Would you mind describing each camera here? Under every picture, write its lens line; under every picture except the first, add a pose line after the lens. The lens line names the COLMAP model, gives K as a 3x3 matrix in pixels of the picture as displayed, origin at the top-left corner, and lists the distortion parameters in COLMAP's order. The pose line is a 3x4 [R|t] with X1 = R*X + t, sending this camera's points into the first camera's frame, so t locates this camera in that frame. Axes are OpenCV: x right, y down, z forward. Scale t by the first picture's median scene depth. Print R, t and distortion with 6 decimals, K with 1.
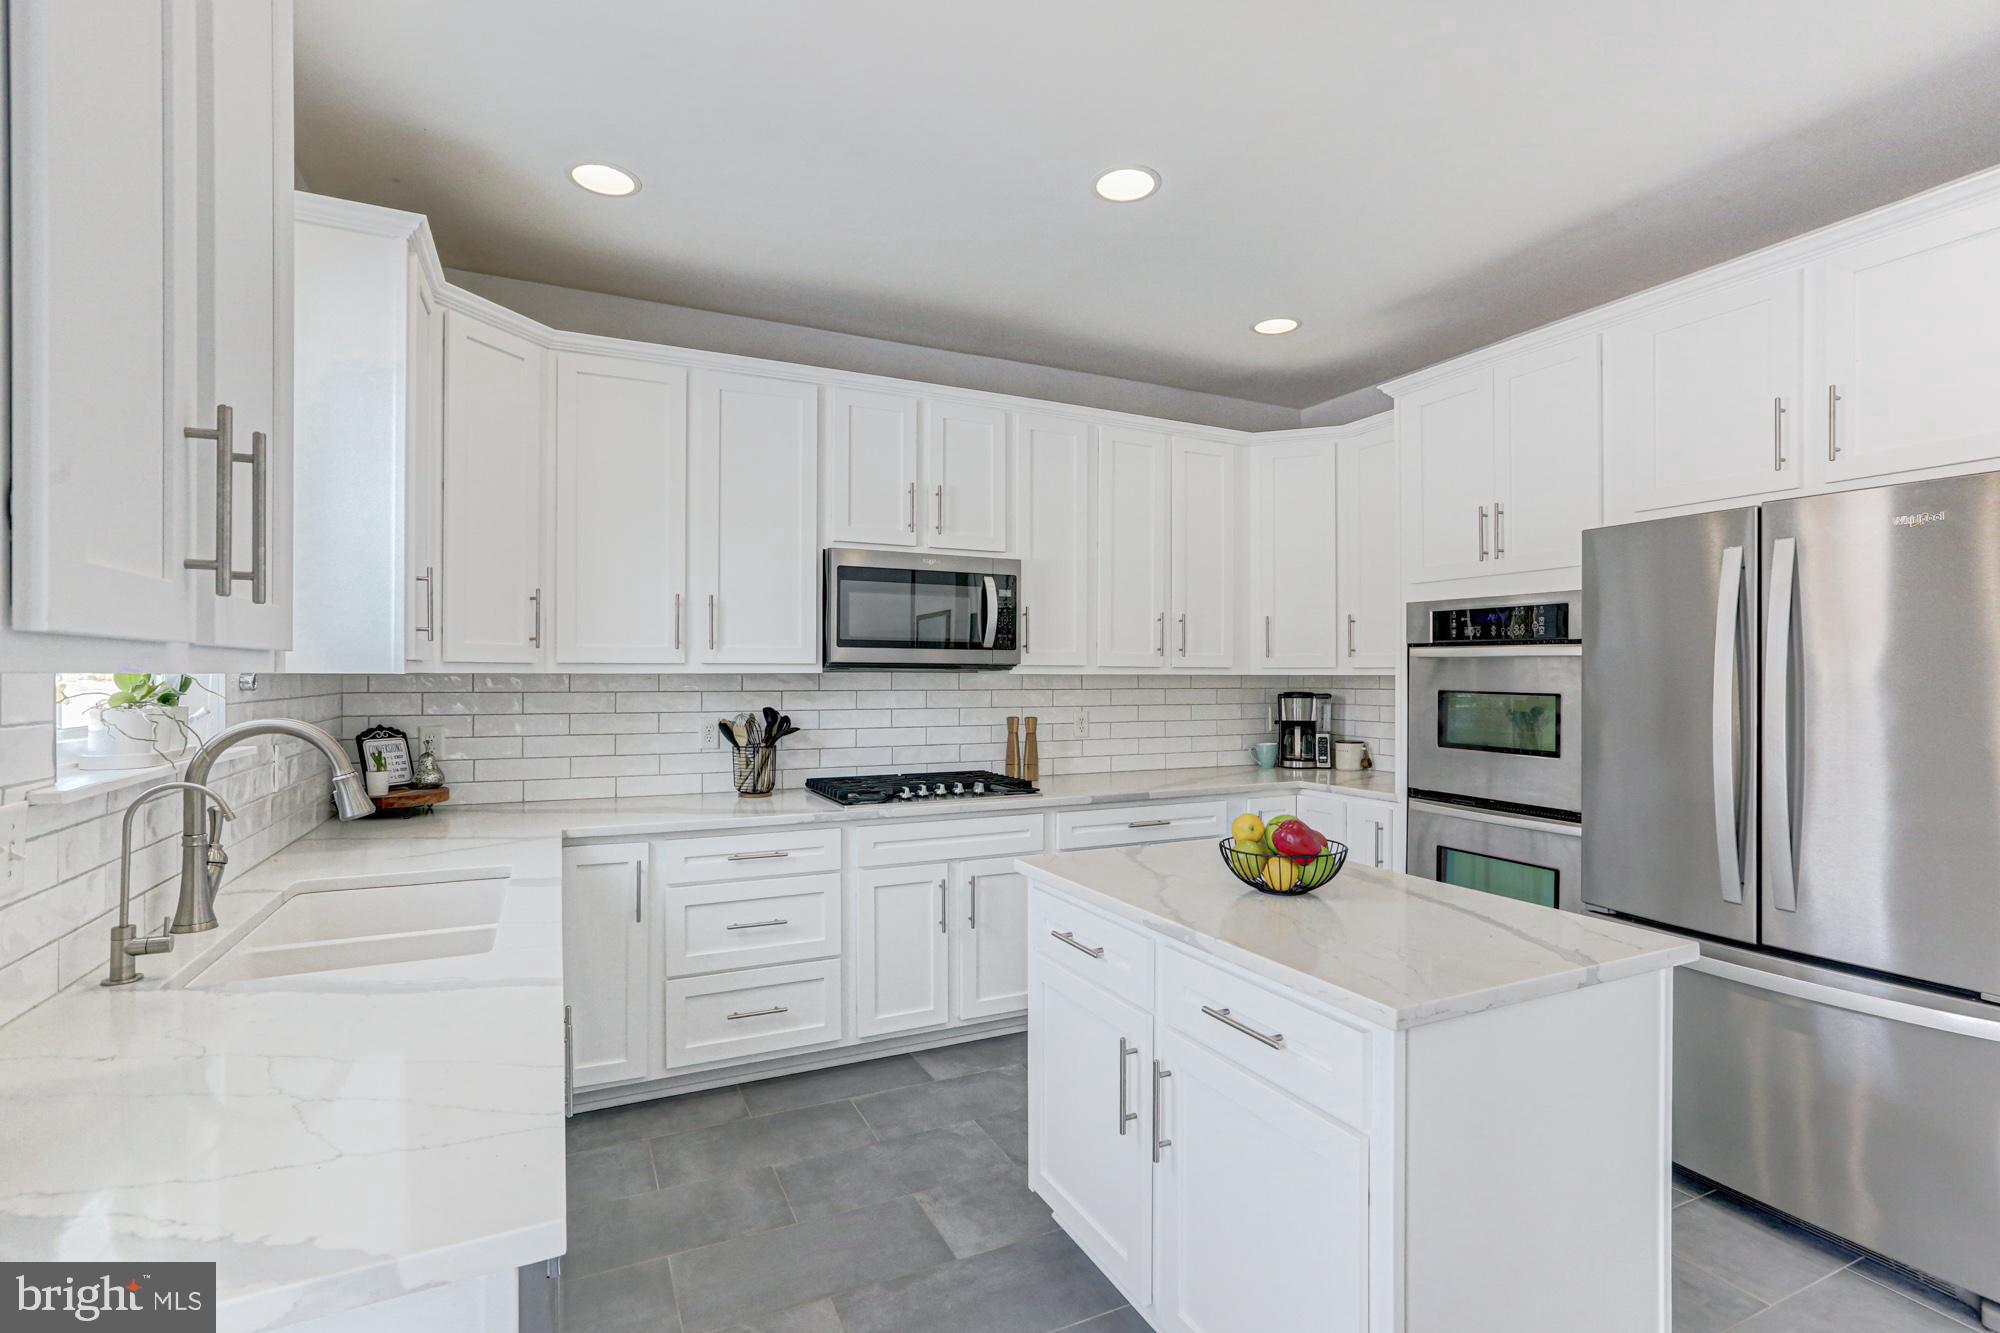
lens RADIAL K [[936.8, 0, 1005.0], [0, 936.8, 674.6], [0, 0, 1]] dist [-0.025466, 0.015001]
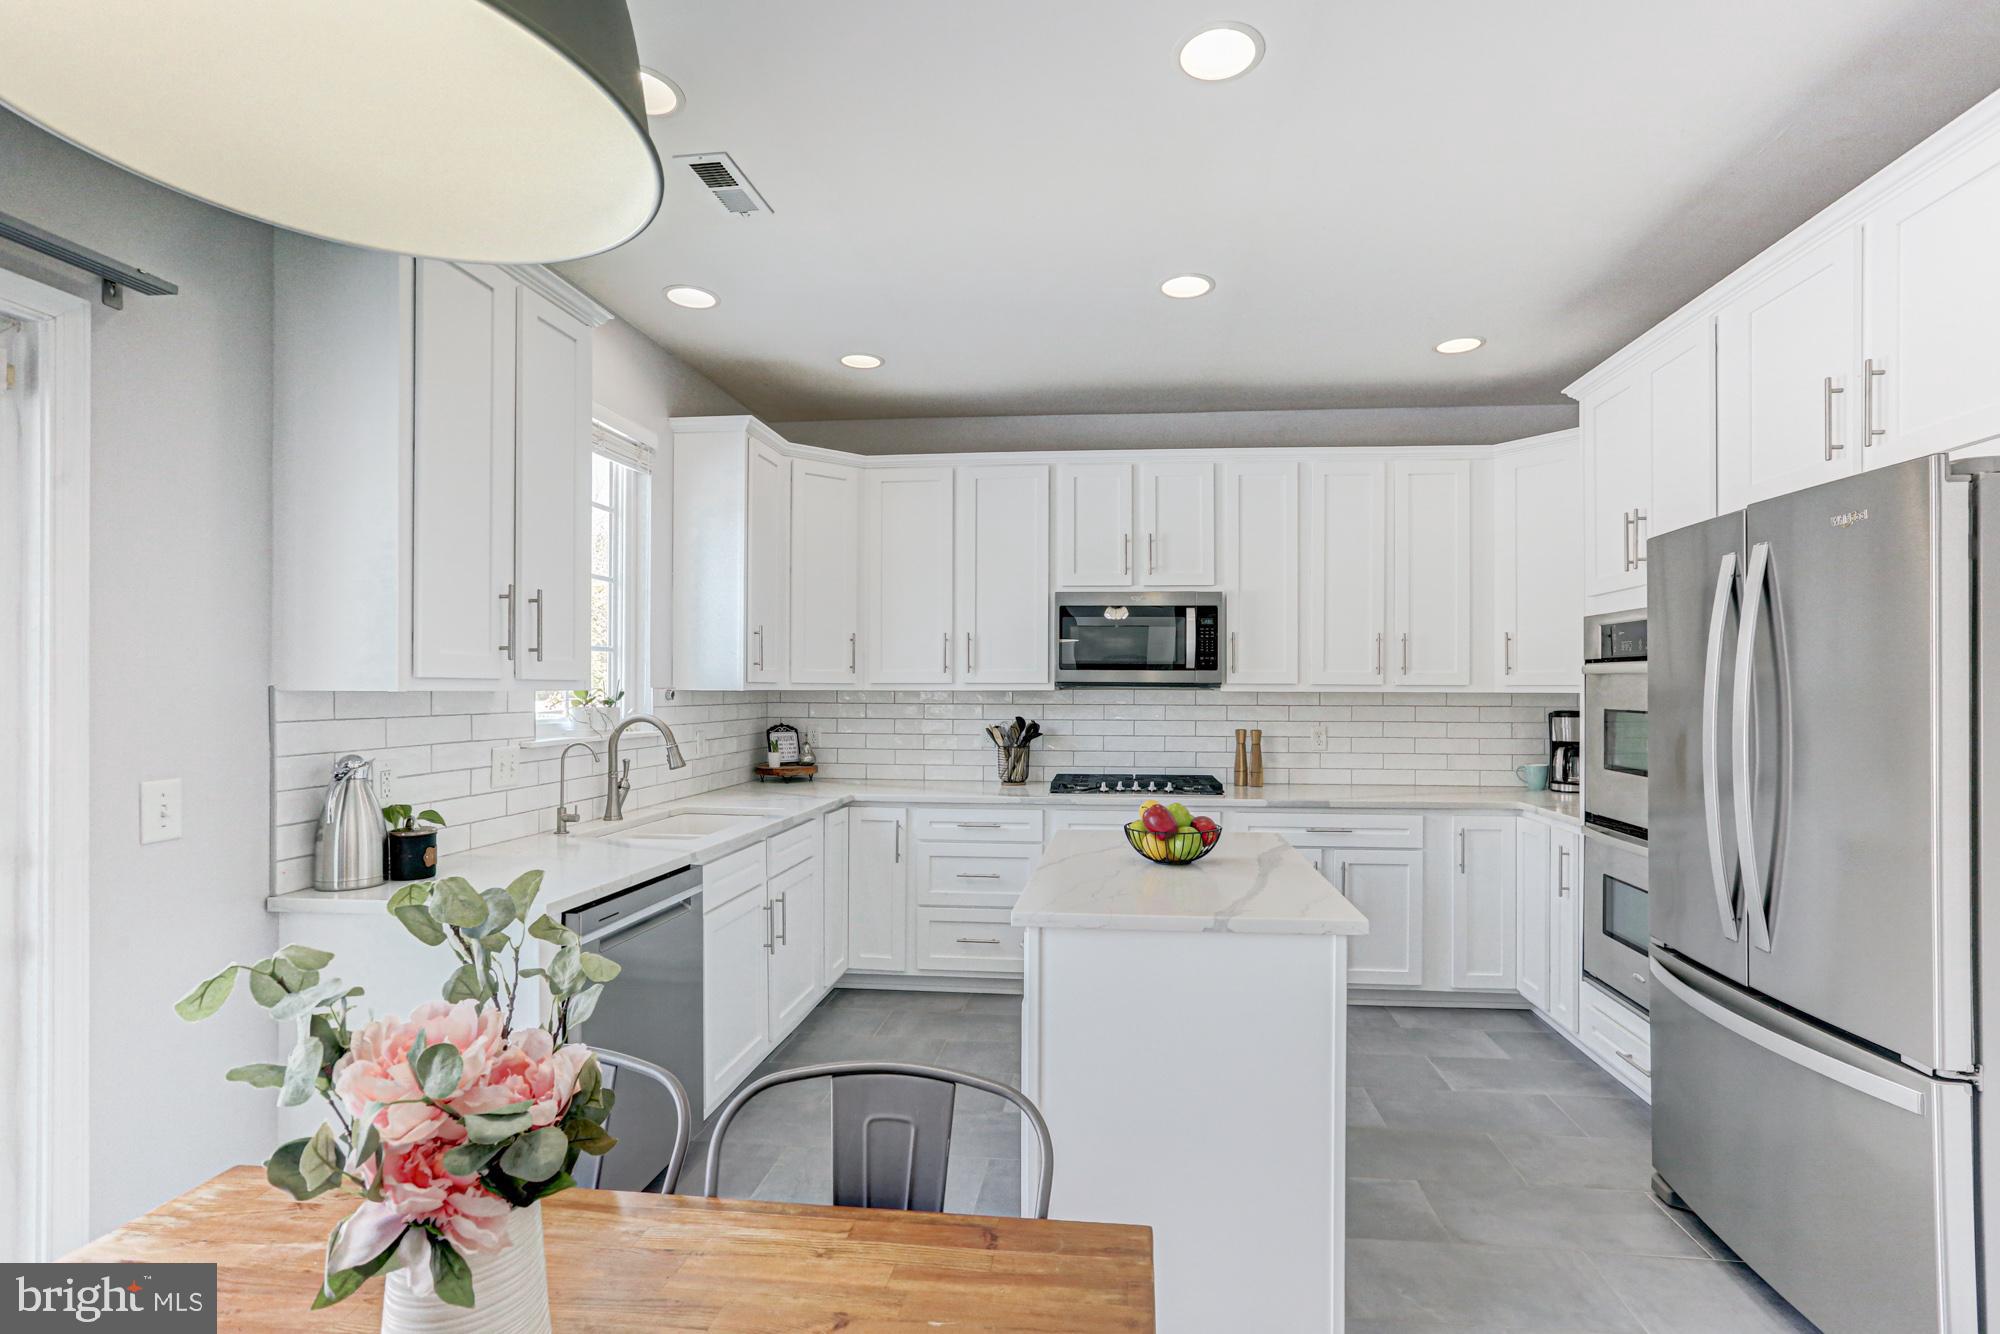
lens RADIAL K [[936.8, 0, 1018.3], [0, 936.8, 691.8], [0, 0, 1]] dist [-0.025466, 0.015001]
pose [[0.845486, 0.001563, -0.533995, 0.442826], [-0.001312, 0.999999, 0.000849, -0.000546], [0.533996, -0.000017, 0.845487, -0.103487]]
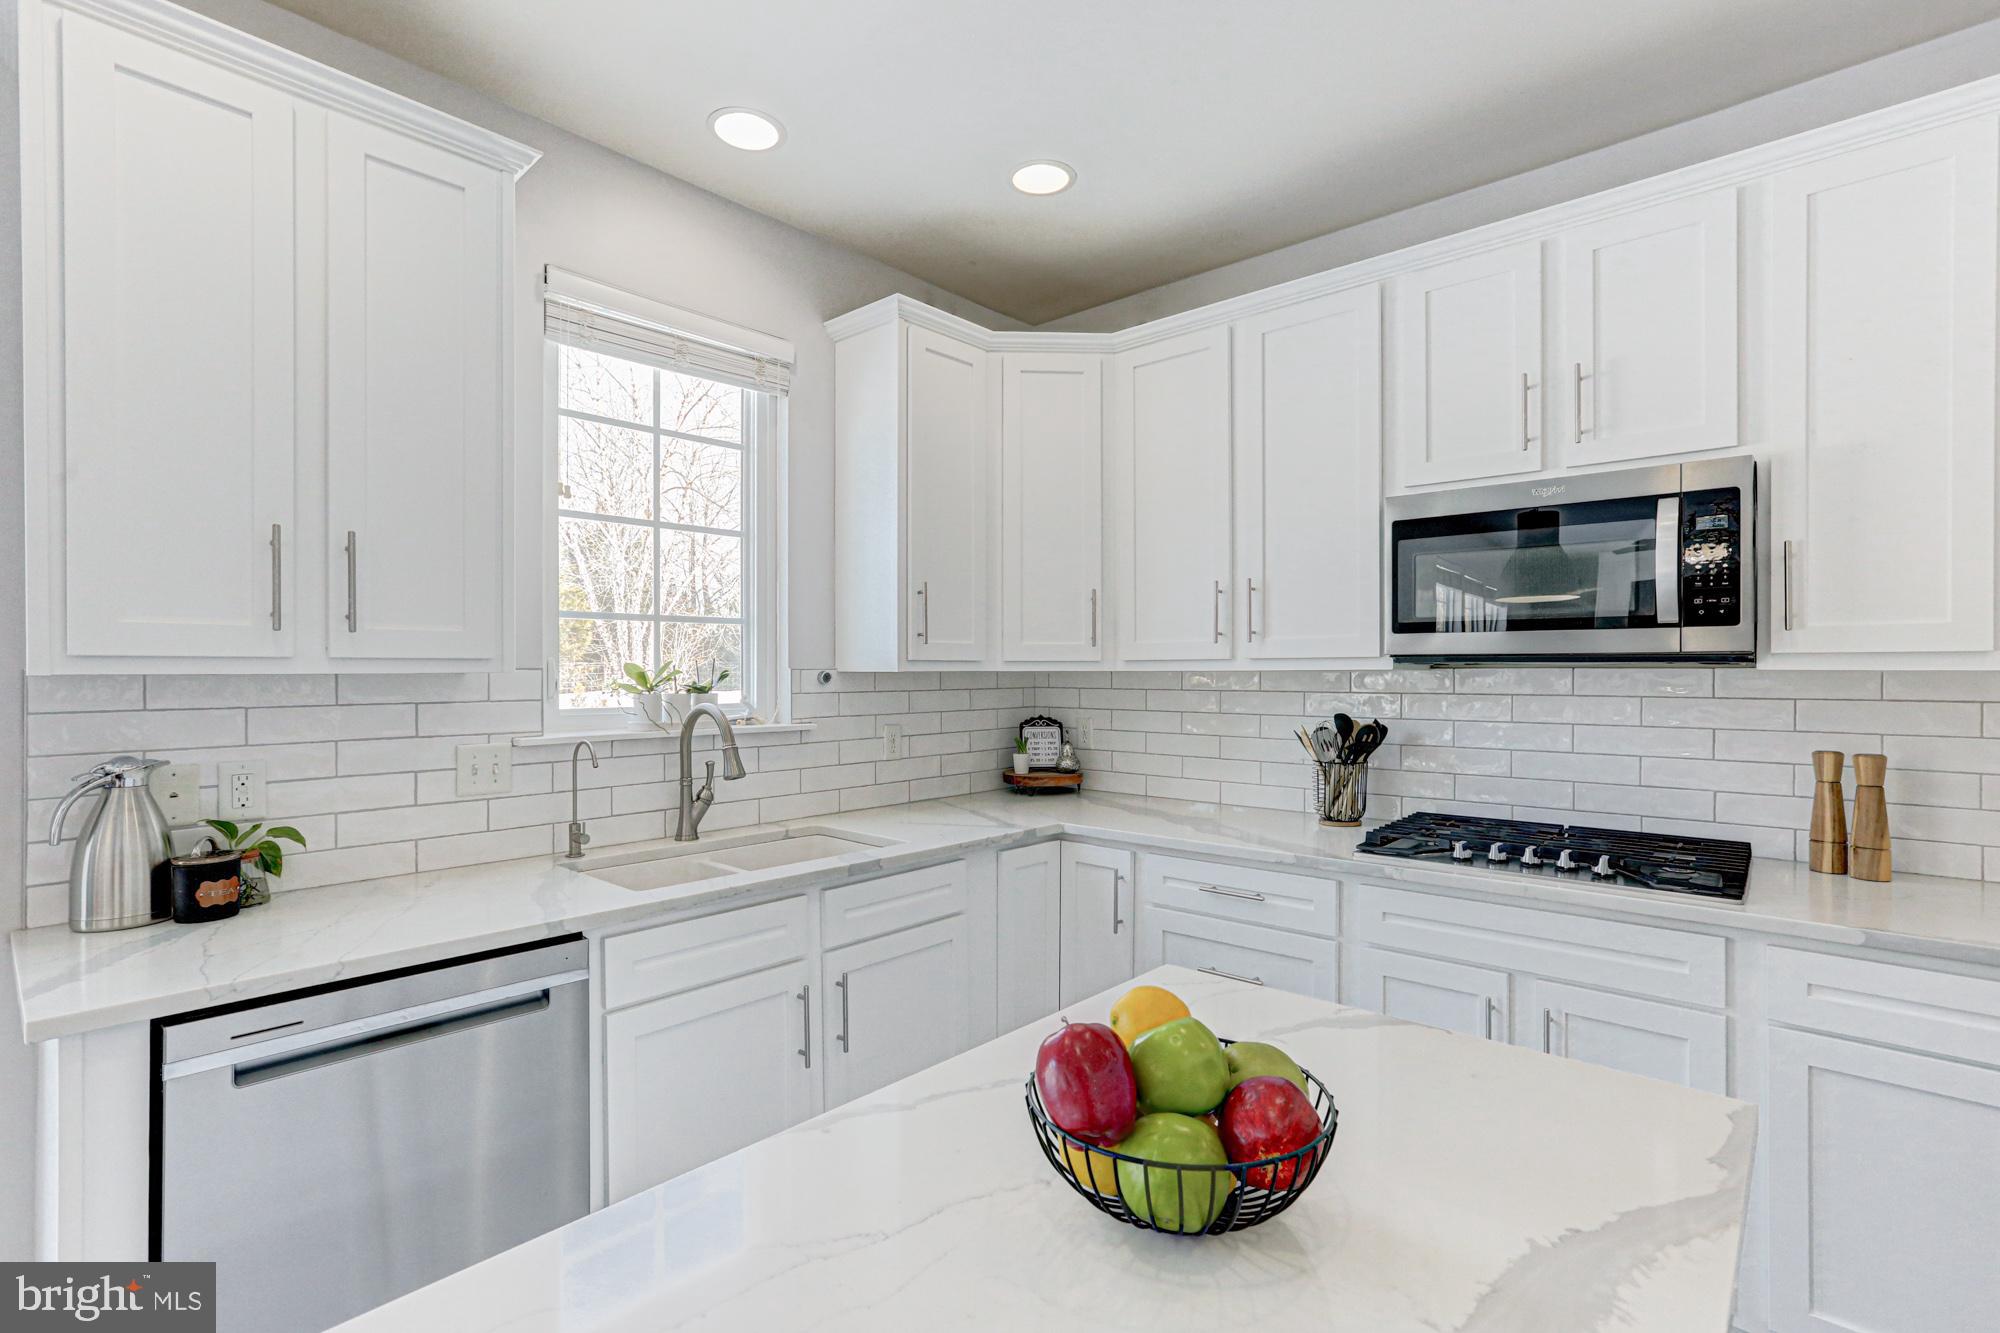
lens RADIAL K [[936.8, 0, 992.4], [0, 936.8, 675.6], [0, 0, 1]] dist [-0.025466, 0.015001]
pose [[0.386905, 0.001785, -0.922118, 0.357146], [0.002337, 0.999993, 0.002916, 0.000140], [0.922117, -0.003283, 0.386898, 0.424150]]
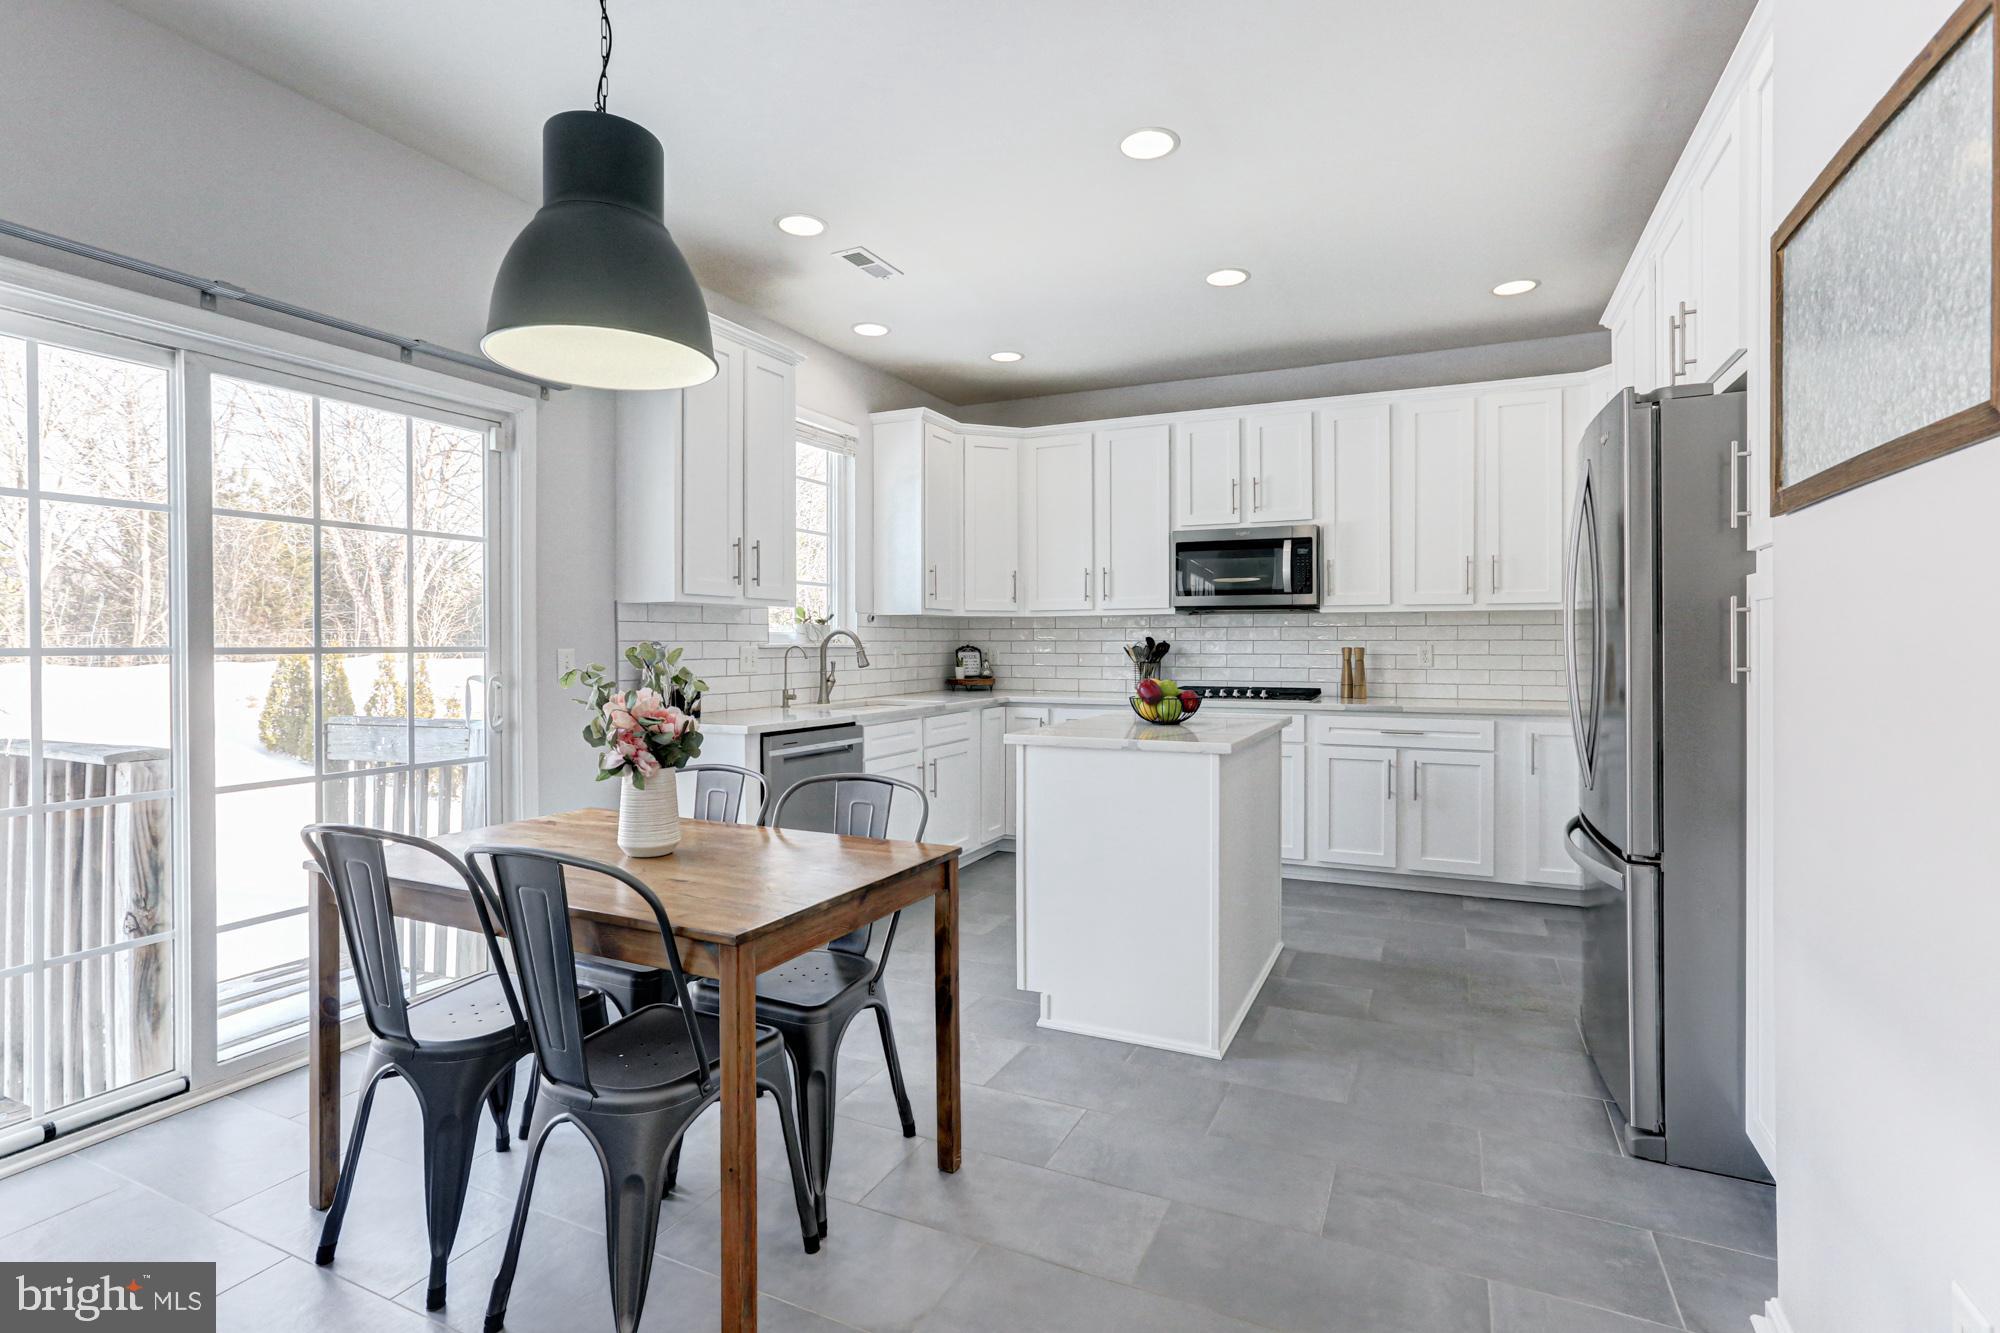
lens RADIAL K [[936.8, 0, 981.1], [0, 936.8, 654.3], [0, 0, 1]] dist [-0.025466, 0.015001]
pose [[0.619527, 0.007259, -0.784942, 0.795317], [0.001005, 0.999949, 0.010040, 0.047630], [0.784975, -0.007009, 0.619488, -0.182130]]
